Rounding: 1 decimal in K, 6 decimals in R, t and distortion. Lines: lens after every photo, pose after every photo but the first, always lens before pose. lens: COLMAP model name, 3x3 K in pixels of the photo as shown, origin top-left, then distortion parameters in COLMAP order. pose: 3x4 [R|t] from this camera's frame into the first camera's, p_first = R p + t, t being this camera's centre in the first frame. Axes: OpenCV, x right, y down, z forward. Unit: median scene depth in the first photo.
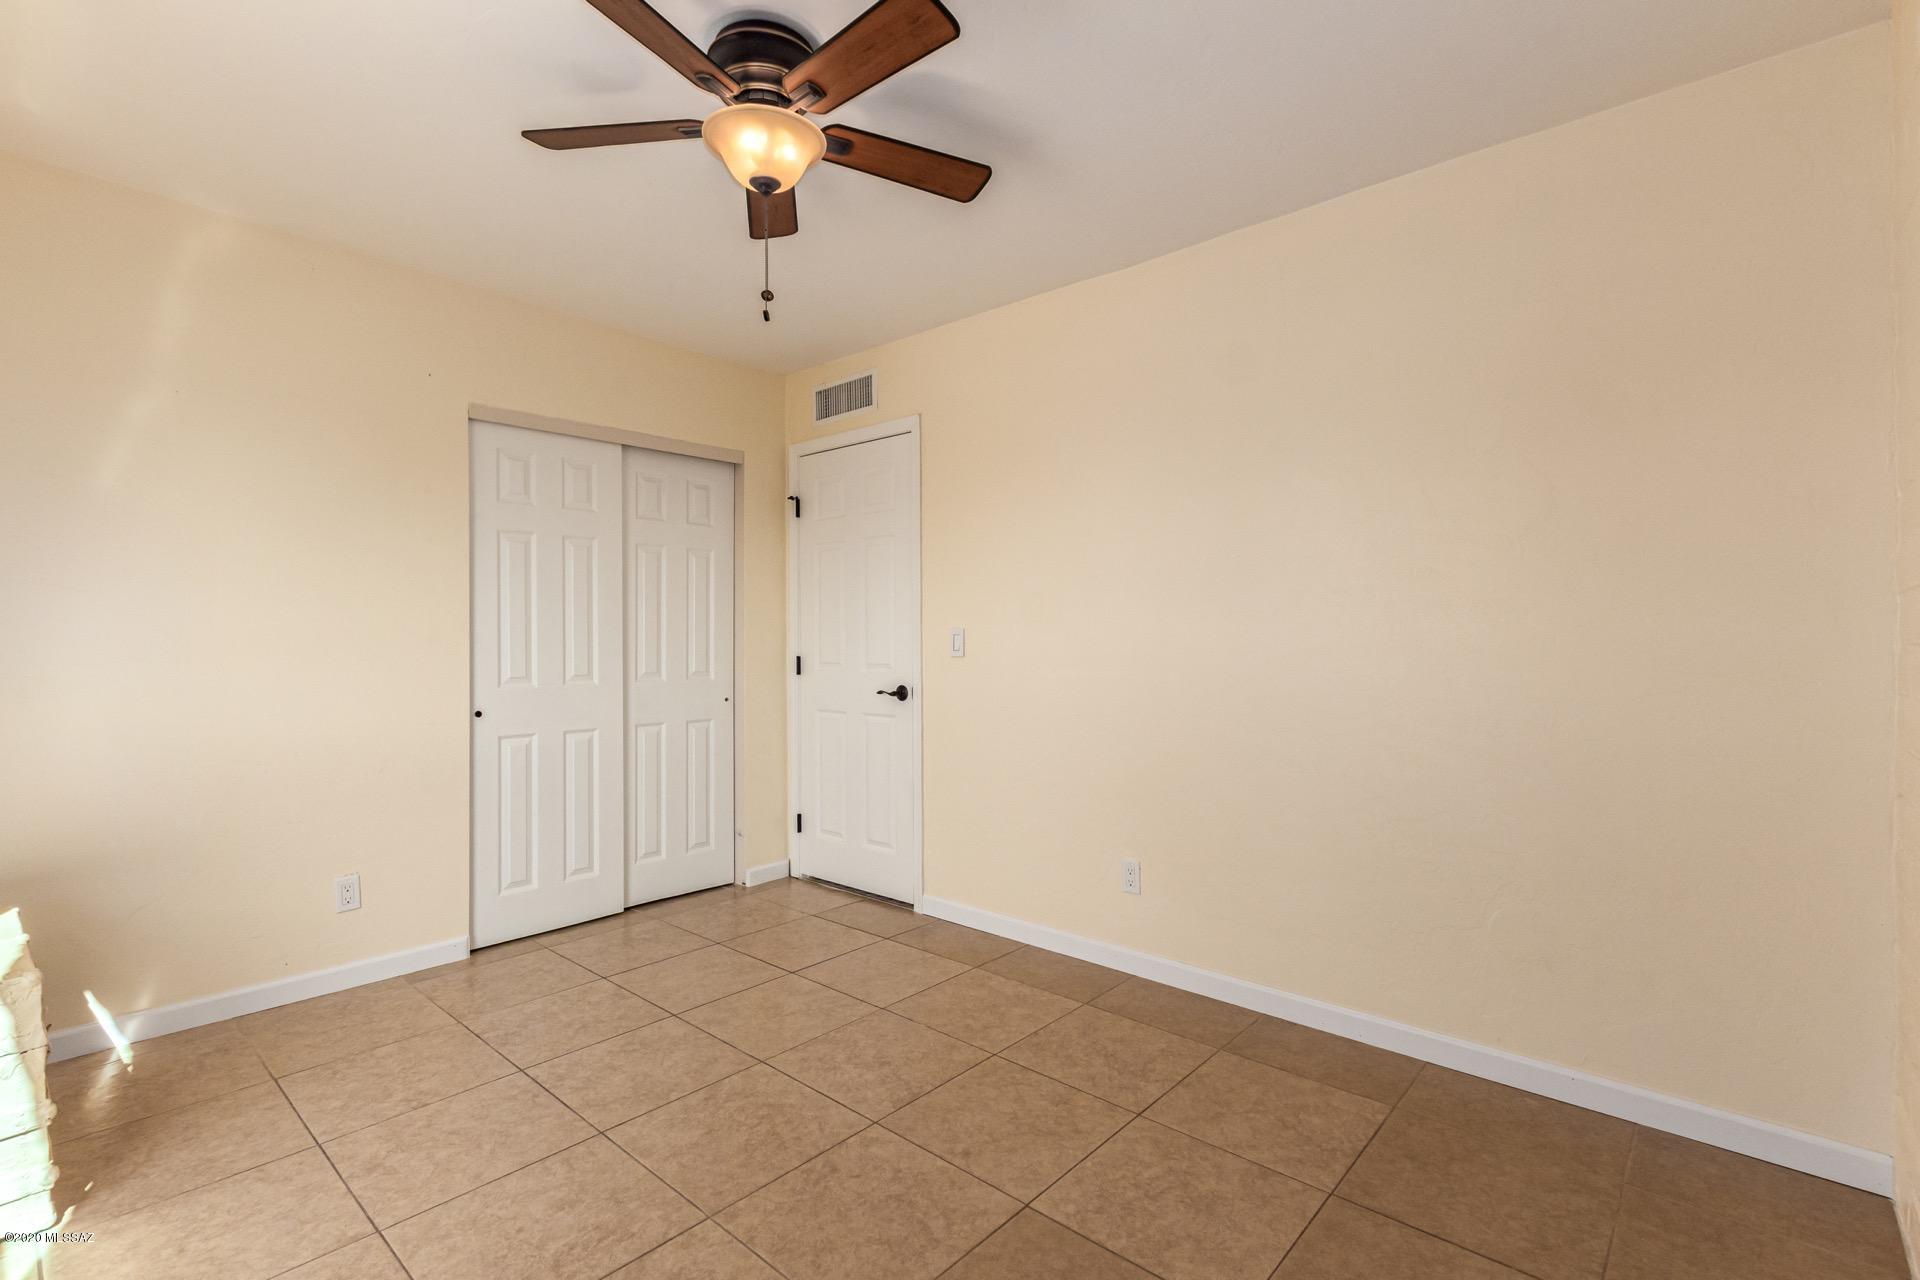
lens RADIAL K [[891.7, 0, 956.7], [0, 891.7, 663.2], [0, 0, 1]] dist [0.004095, -0.000102]
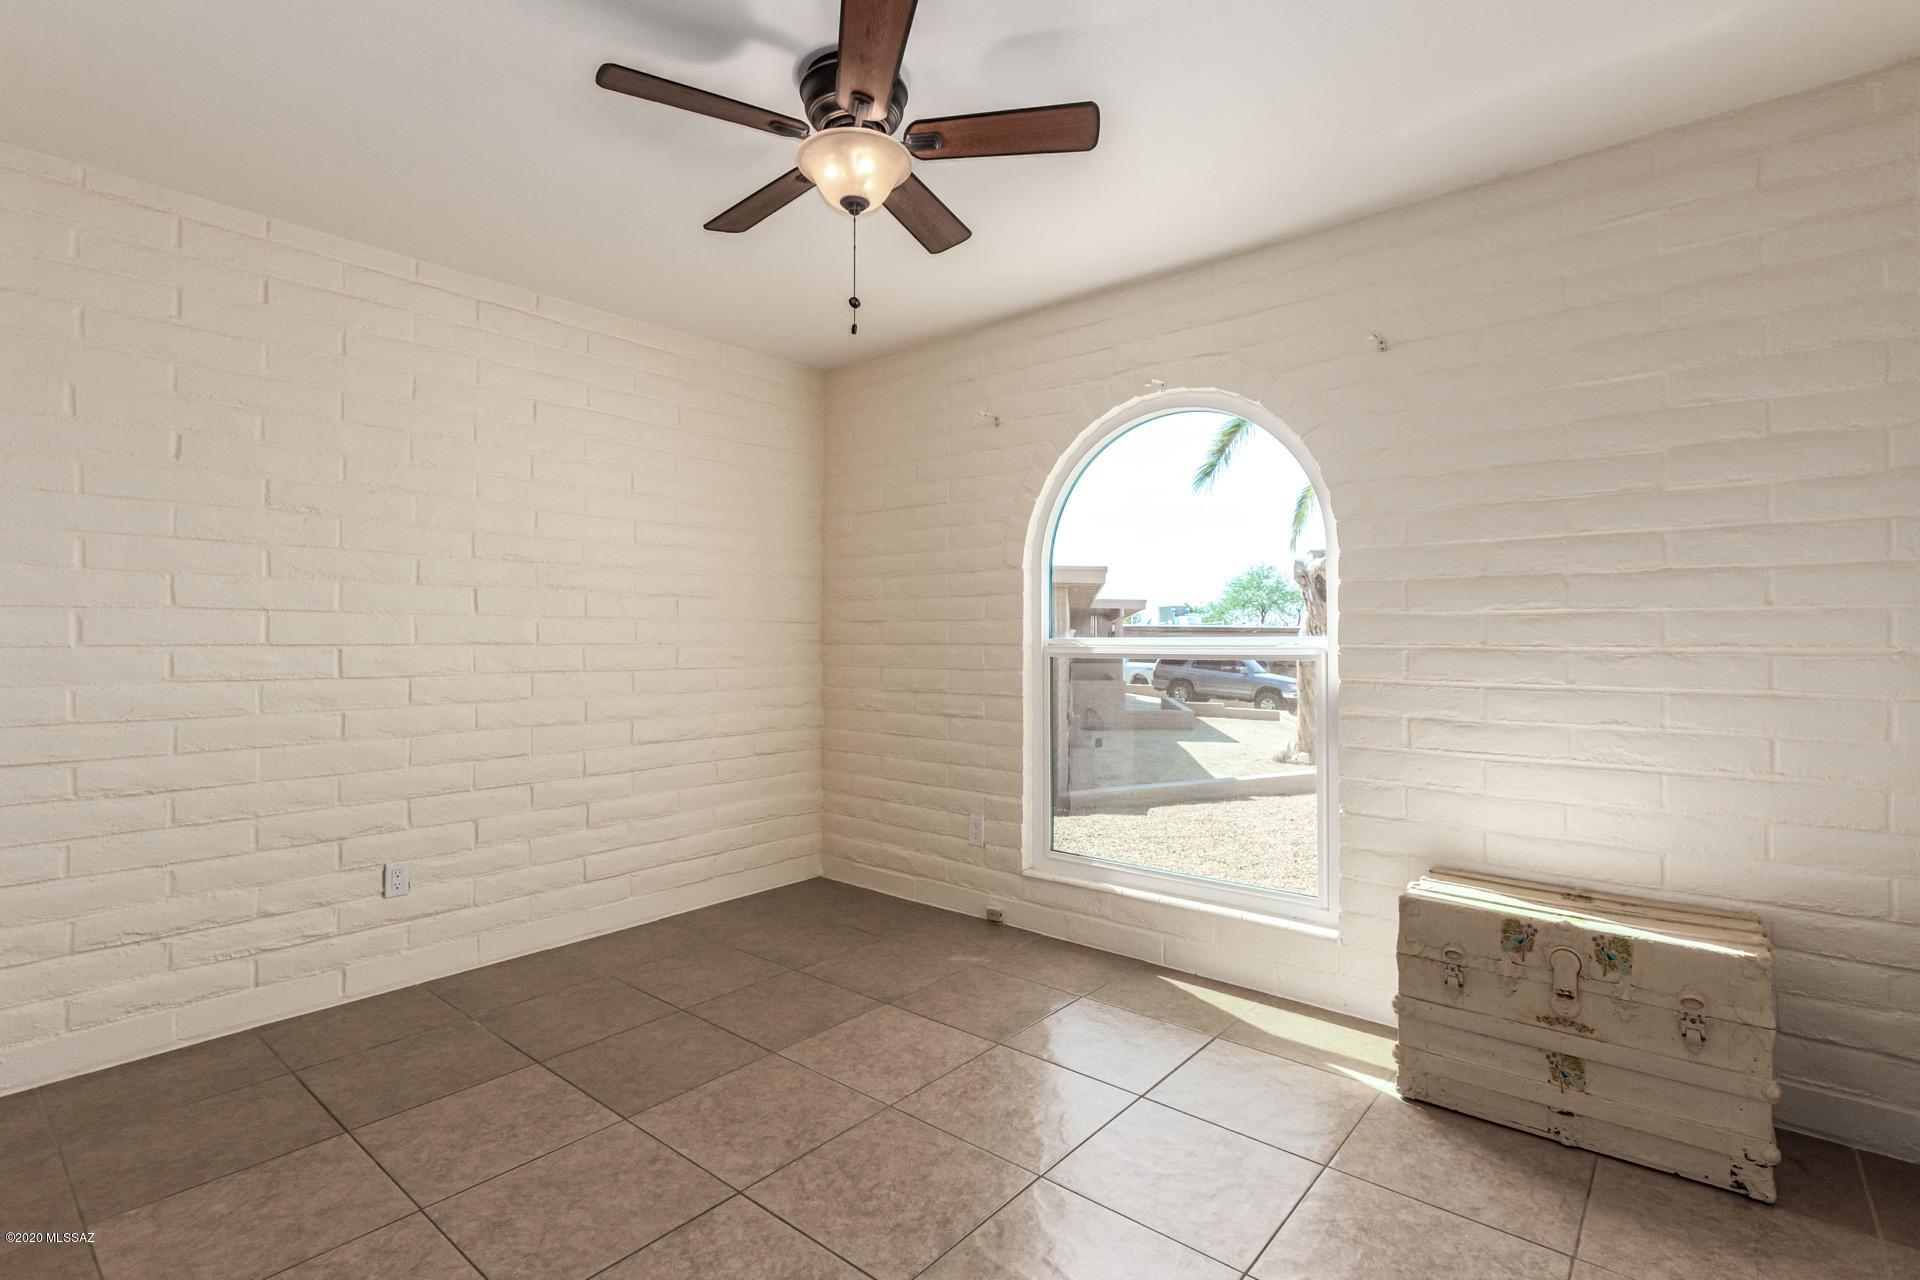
lens RADIAL K [[891.7, 0, 956.7], [0, 891.7, 663.2], [0, 0, 1]] dist [0.004095, -0.000102]
pose [[-0.999334, 0.002948, -0.036373, -0.290155], [0.001074, 0.998677, 0.051413, -0.053329], [0.036477, 0.051340, -0.998015, 1.967468]]
